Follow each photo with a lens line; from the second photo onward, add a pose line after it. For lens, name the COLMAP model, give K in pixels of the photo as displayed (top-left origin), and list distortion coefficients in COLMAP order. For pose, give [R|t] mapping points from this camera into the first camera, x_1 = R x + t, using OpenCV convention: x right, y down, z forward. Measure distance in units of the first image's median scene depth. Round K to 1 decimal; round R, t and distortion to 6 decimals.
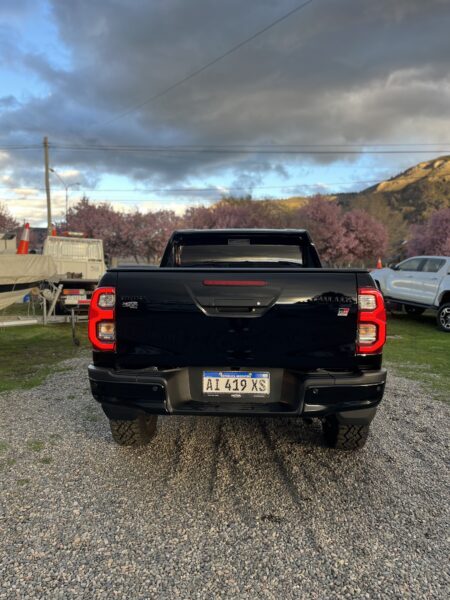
lens RADIAL K [[454.9, 0, 225.0], [0, 454.9, 300.0], [0, 0, 1]] dist [0.111842, -0.222502]
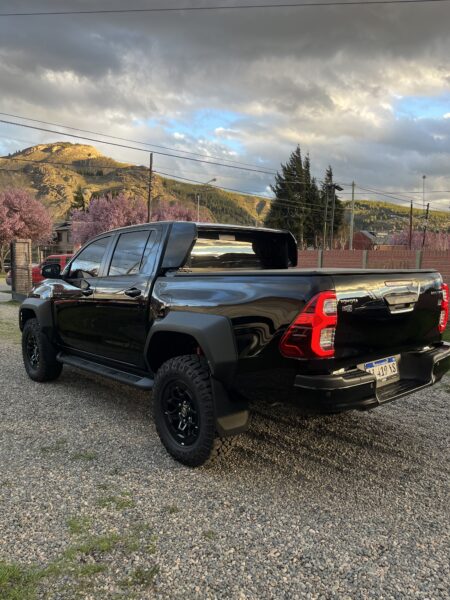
lens RADIAL K [[454.9, 0, 225.0], [0, 454.9, 300.0], [0, 0, 1]] dist [0.111842, -0.222502]
pose [[0.712030, -0.059696, 0.699607, -0.093663], [0.033099, 0.998125, 0.051481, -0.005869], [-0.701369, -0.013500, 0.712671, 0.040065]]
